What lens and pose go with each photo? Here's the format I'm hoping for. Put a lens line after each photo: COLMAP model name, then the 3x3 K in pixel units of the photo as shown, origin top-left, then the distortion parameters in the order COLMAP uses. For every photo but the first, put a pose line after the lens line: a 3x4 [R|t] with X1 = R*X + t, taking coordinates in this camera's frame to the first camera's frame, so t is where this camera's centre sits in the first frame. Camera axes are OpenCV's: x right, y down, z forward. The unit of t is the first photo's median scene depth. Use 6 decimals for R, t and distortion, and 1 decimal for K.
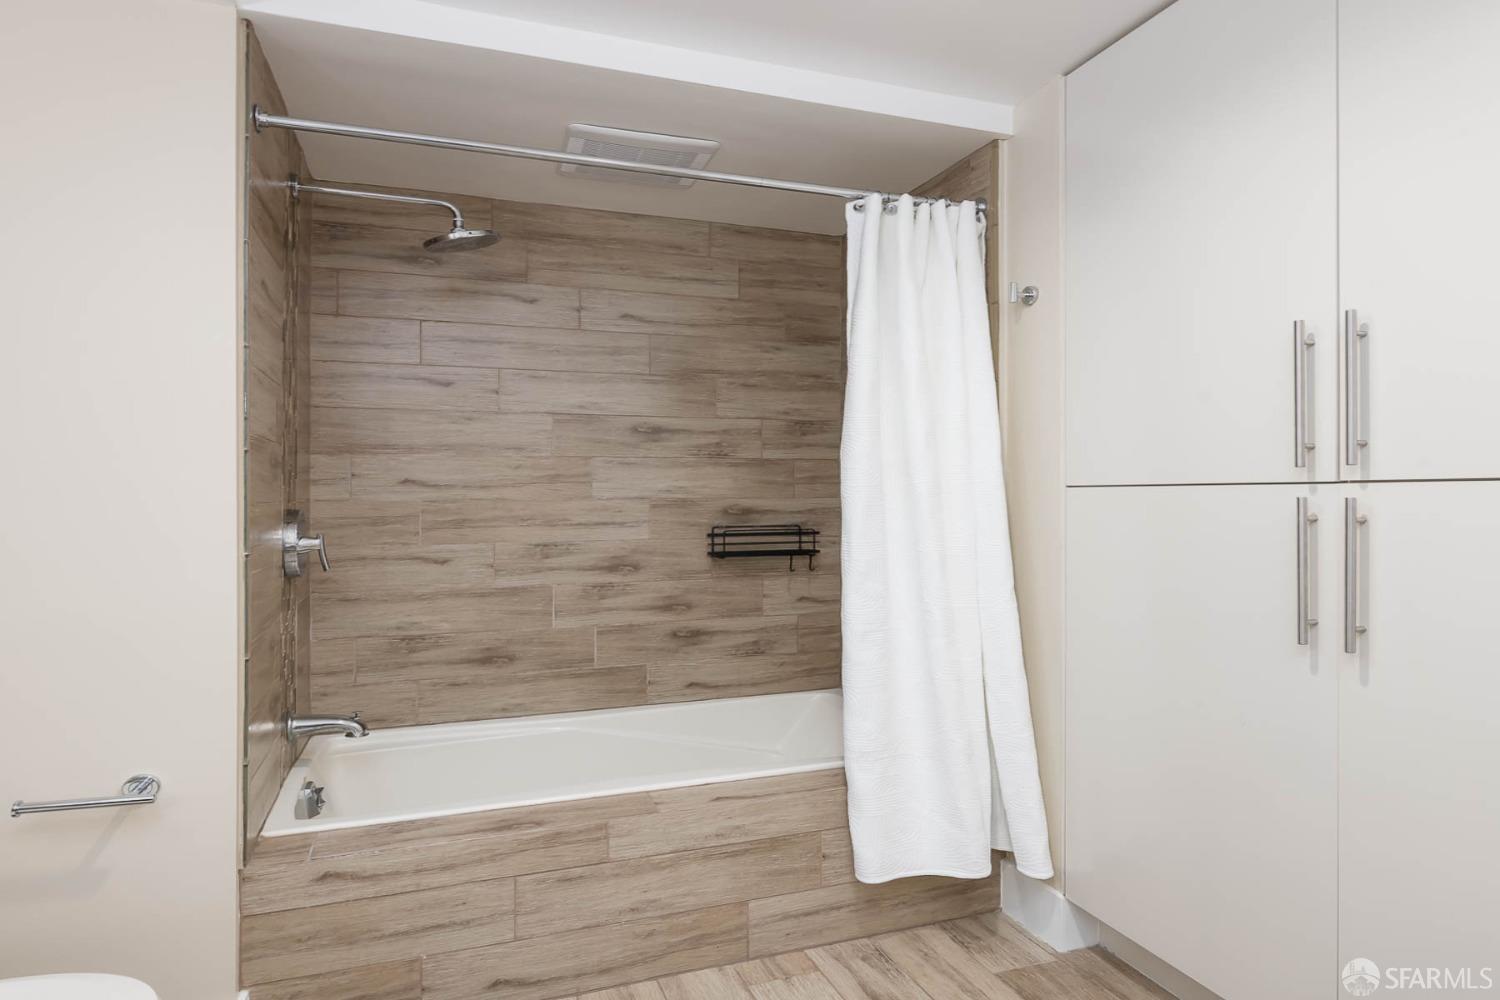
lens RADIAL K [[758.1, 0, 750.0], [0, 758.1, 500.0], [0, 0, 1]] dist [0.001866, -0.000119]
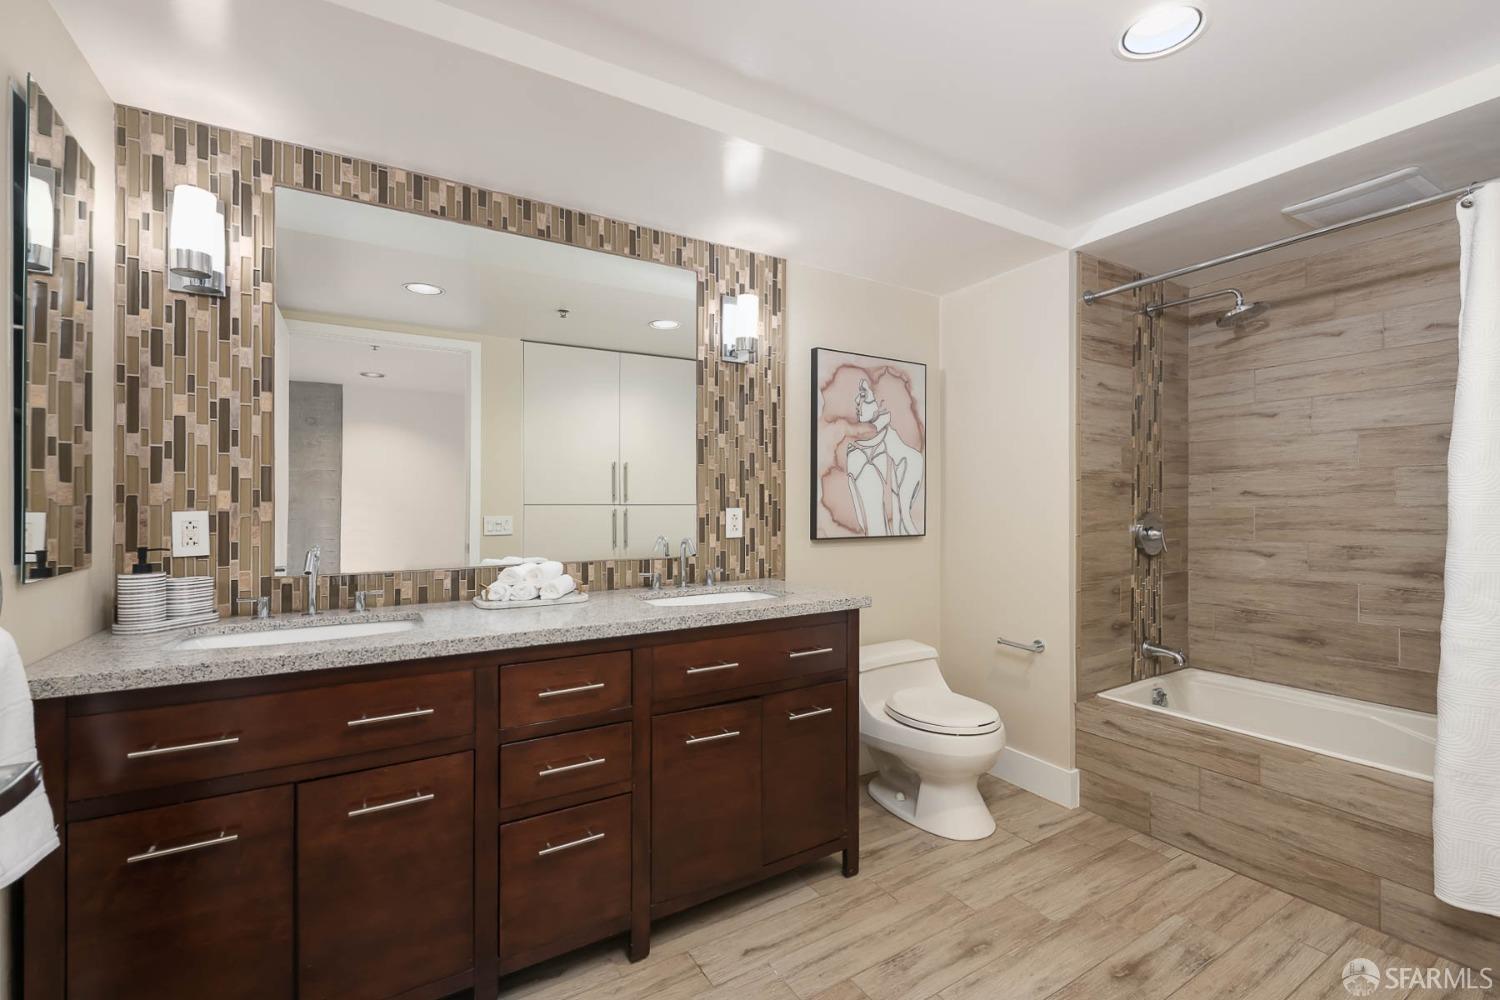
lens RADIAL K [[642.9, 0, 750.0], [0, 642.9, 500.0], [0, 0, 1]] dist [-0.017708, -0.000350]
pose [[0.144846, -0.004694, -0.989443, 0.528989], [-0.003209, 0.999981, -0.005213, -0.003221], [0.989449, 0.003931, 0.144828, -0.018315]]
